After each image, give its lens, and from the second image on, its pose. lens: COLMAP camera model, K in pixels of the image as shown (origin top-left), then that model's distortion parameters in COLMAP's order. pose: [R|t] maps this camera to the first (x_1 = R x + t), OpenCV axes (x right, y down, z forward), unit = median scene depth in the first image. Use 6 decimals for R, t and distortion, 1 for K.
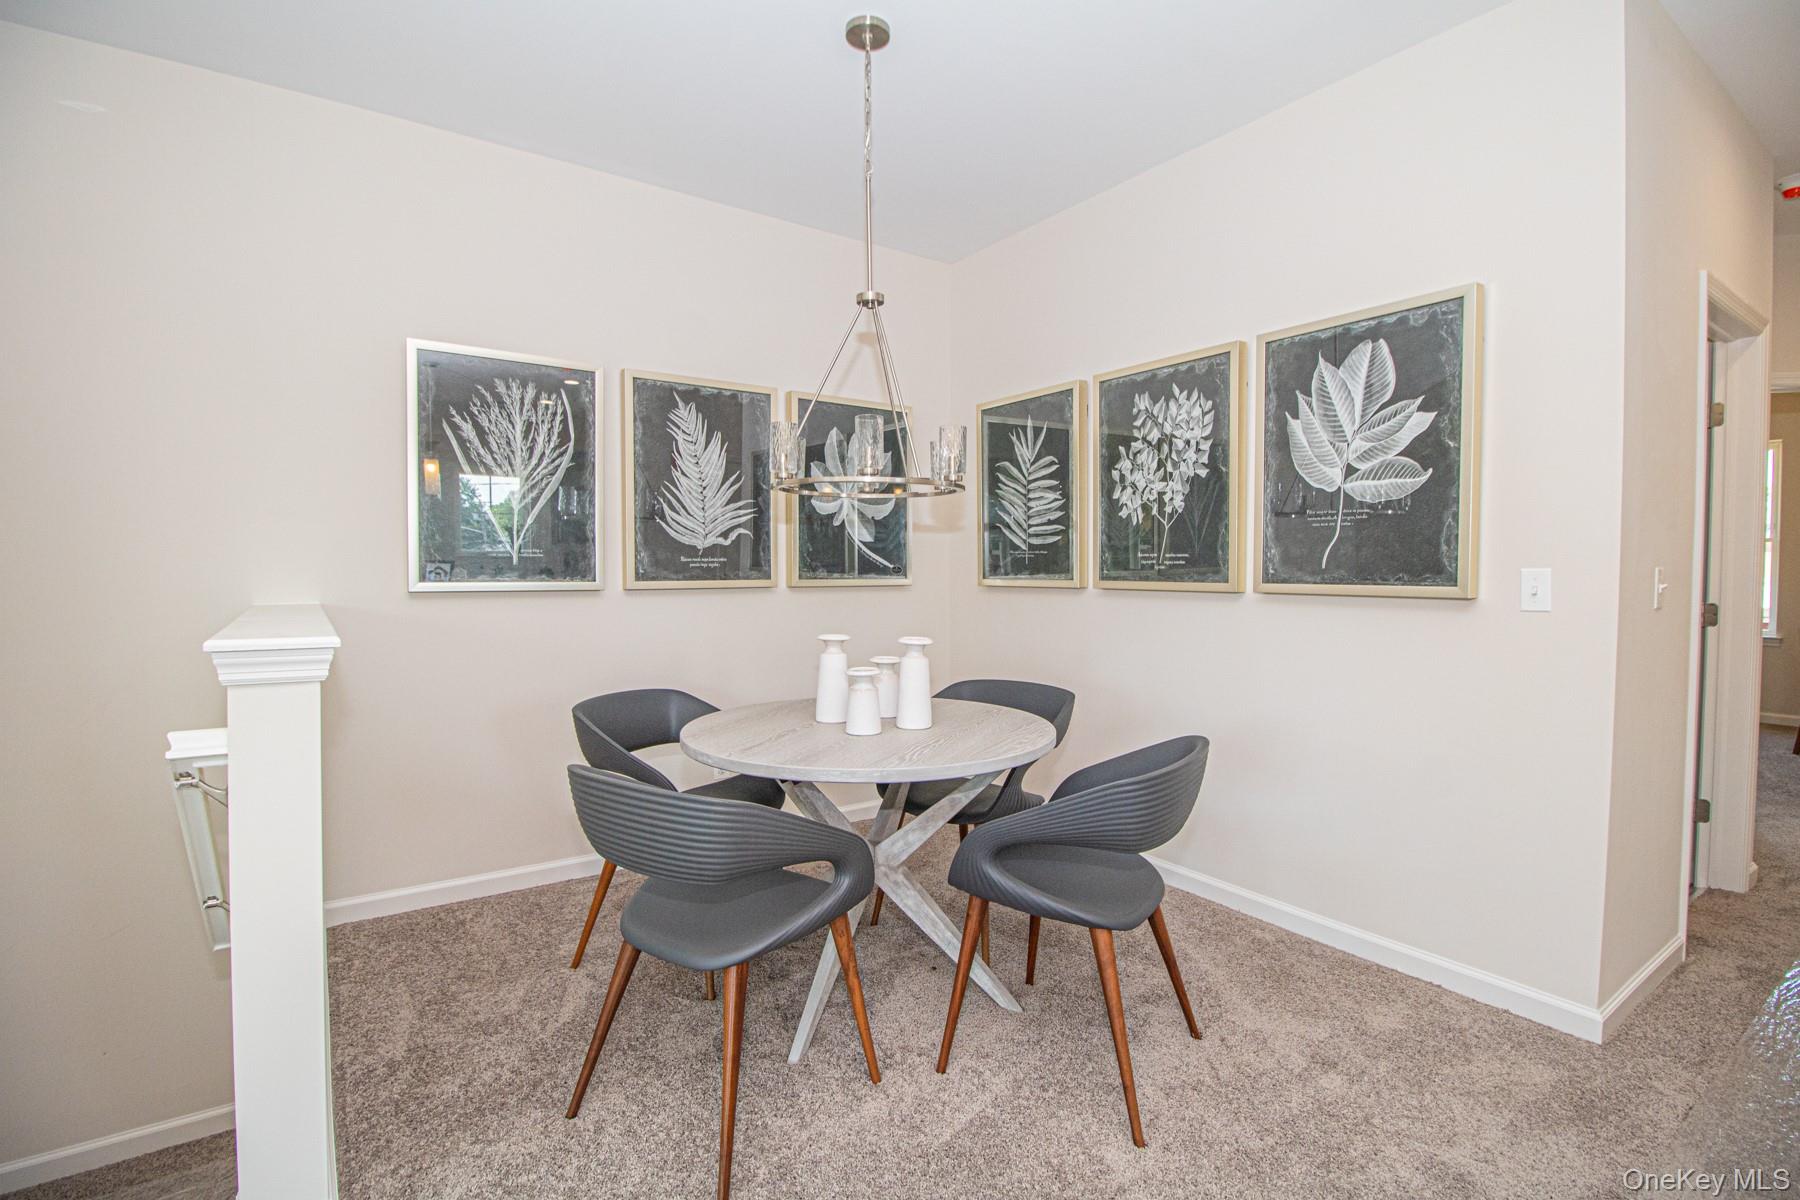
lens RADIAL K [[835.1, 0, 900.0], [0, 835.1, 600.0], [0, 0, 1]] dist [-0.005909, 0.000124]
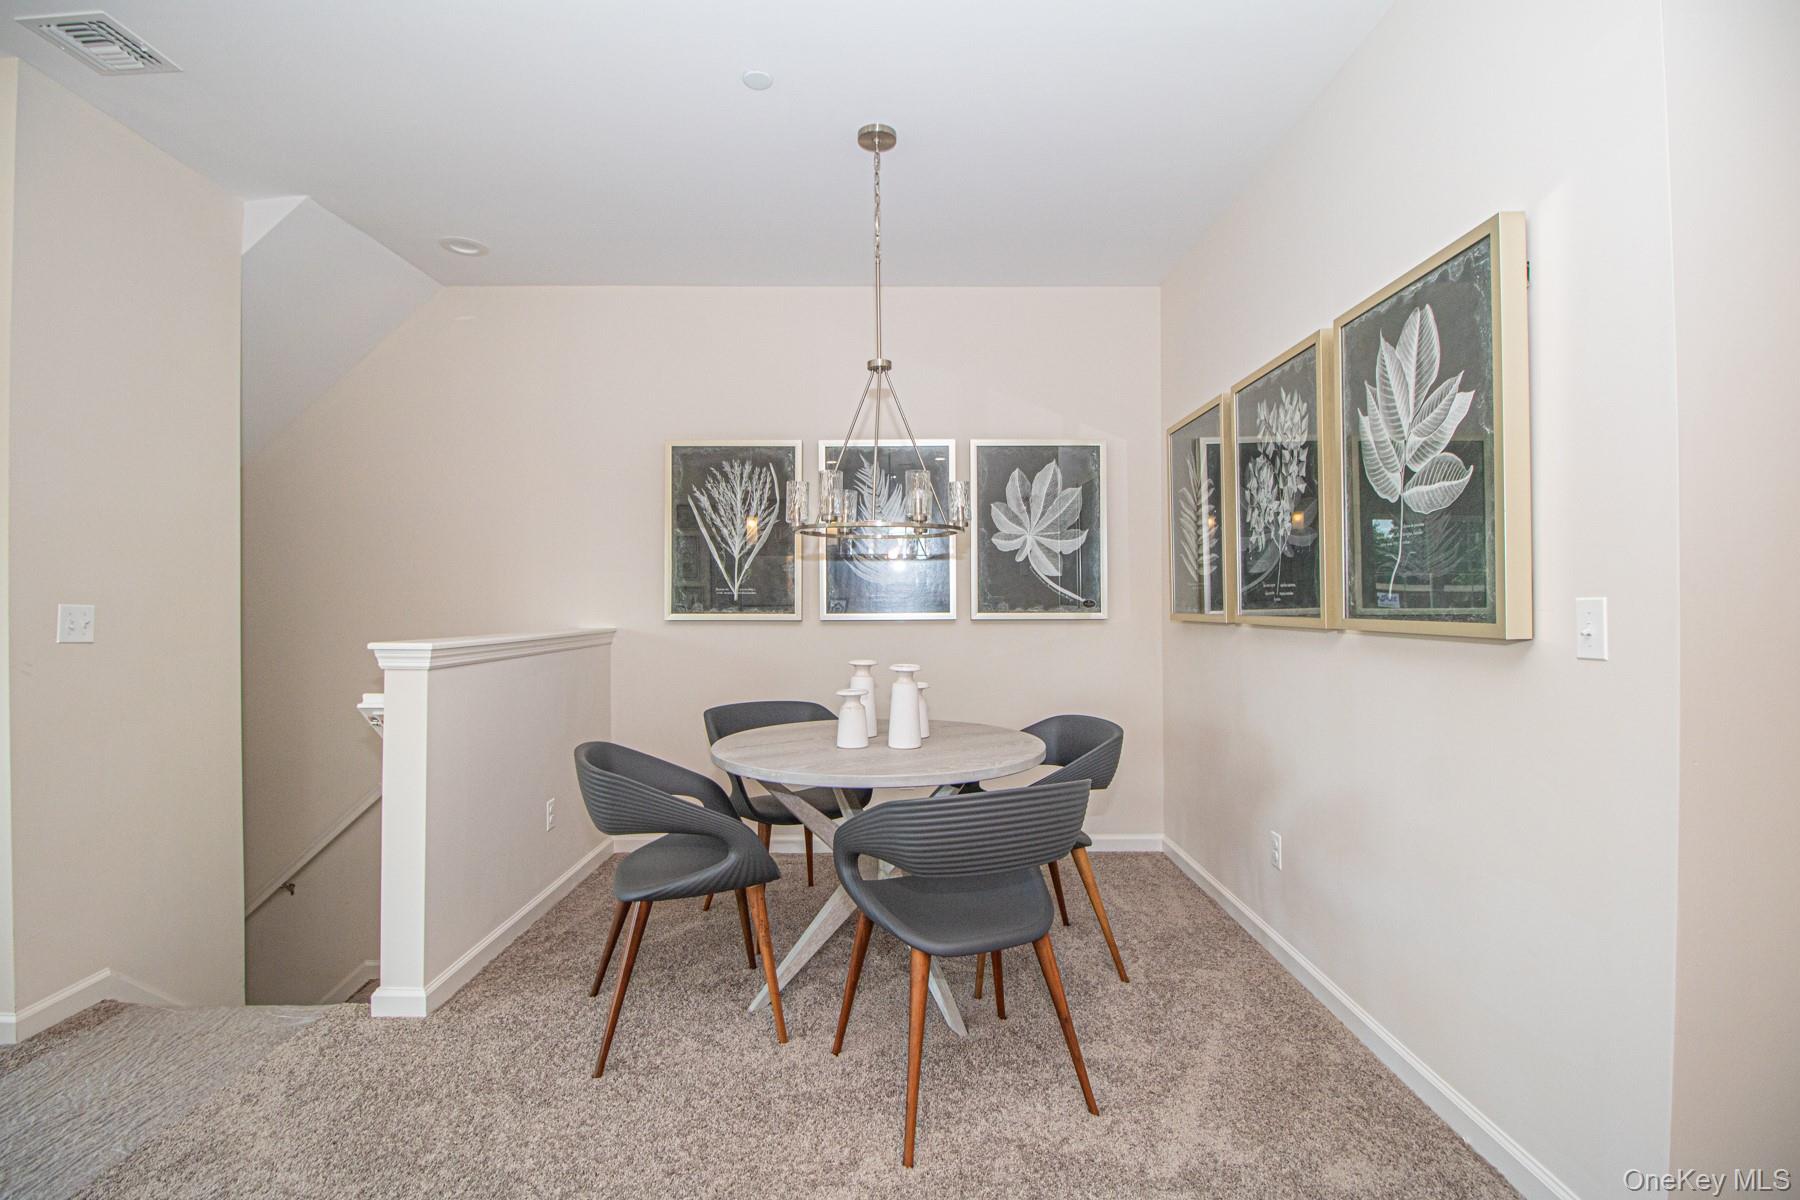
lens RADIAL K [[835.1, 0, 900.0], [0, 835.1, 600.0], [0, 0, 1]] dist [-0.005909, 0.000124]
pose [[0.821472, -0.006236, -0.570215, 0.512718], [-0.018097, 0.999152, -0.036997, 0.000542], [0.569962, 0.040711, 0.820662, 0.075656]]
